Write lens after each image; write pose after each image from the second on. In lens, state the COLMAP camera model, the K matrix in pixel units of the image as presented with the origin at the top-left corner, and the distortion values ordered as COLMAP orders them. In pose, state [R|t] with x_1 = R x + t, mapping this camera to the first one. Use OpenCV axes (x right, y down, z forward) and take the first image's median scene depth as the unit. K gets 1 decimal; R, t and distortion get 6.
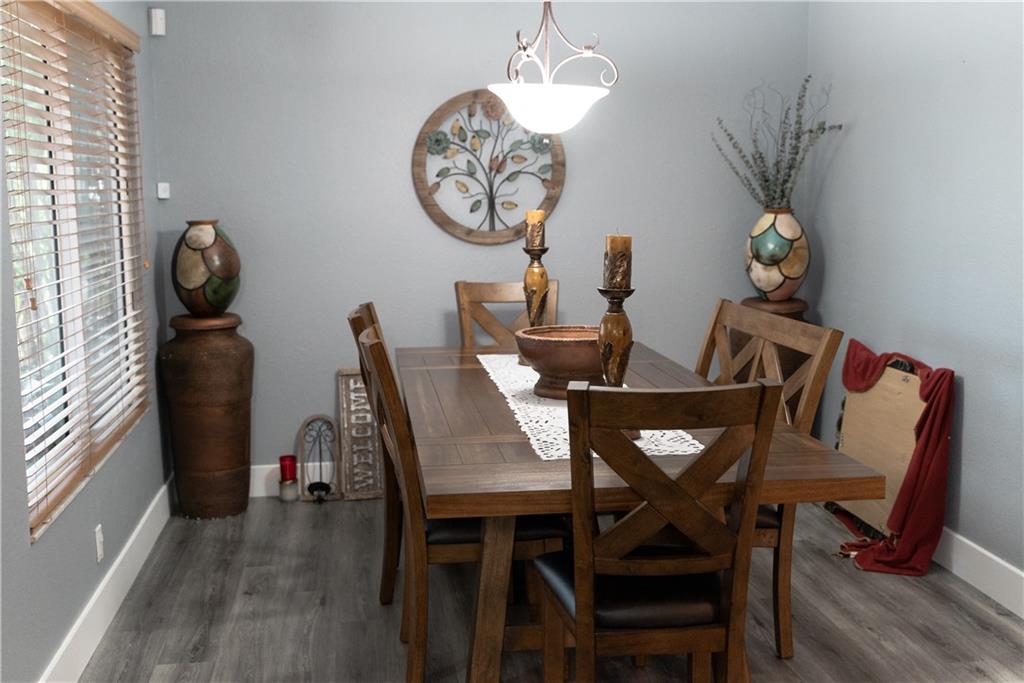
lens RADIAL K [[1121.2, 0, 512.0], [0, 1121.2, 341.5], [0, 0, 1]] dist [0.005763, -0.027226]
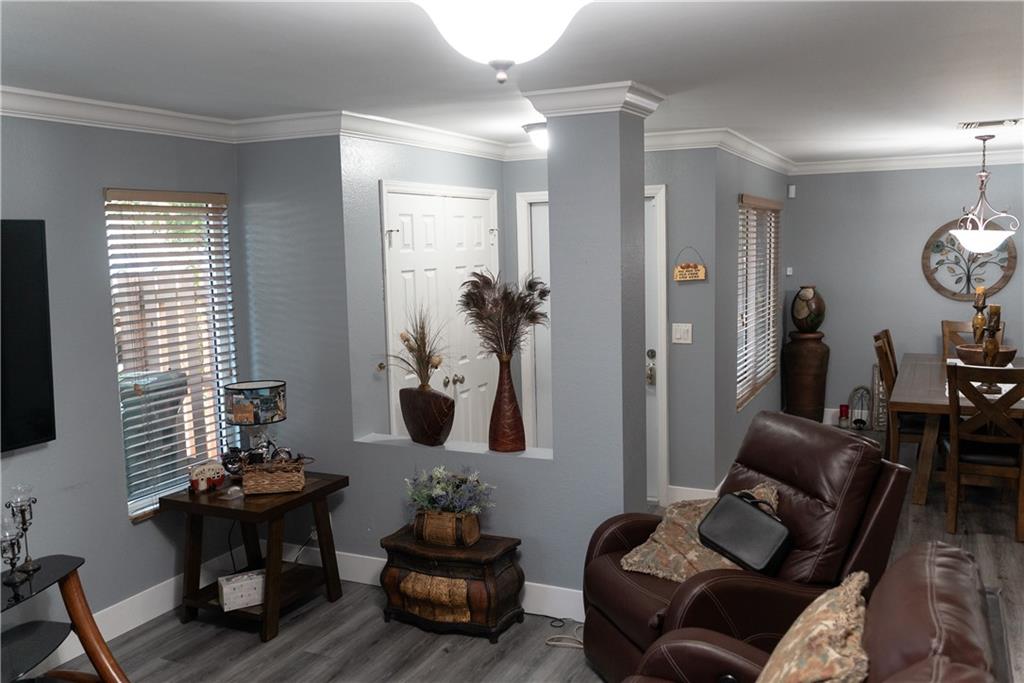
lens RADIAL K [[813.8, 0, 512.0], [0, 813.8, 341.5], [0, 0, 1]] dist [-0.004703, -0.001498]
pose [[0.819744, 0.054225, -0.570157, 0.139794], [-0.061004, 0.998111, 0.007217, 0.016849], [0.569472, 0.028866, 0.821504, -0.548907]]
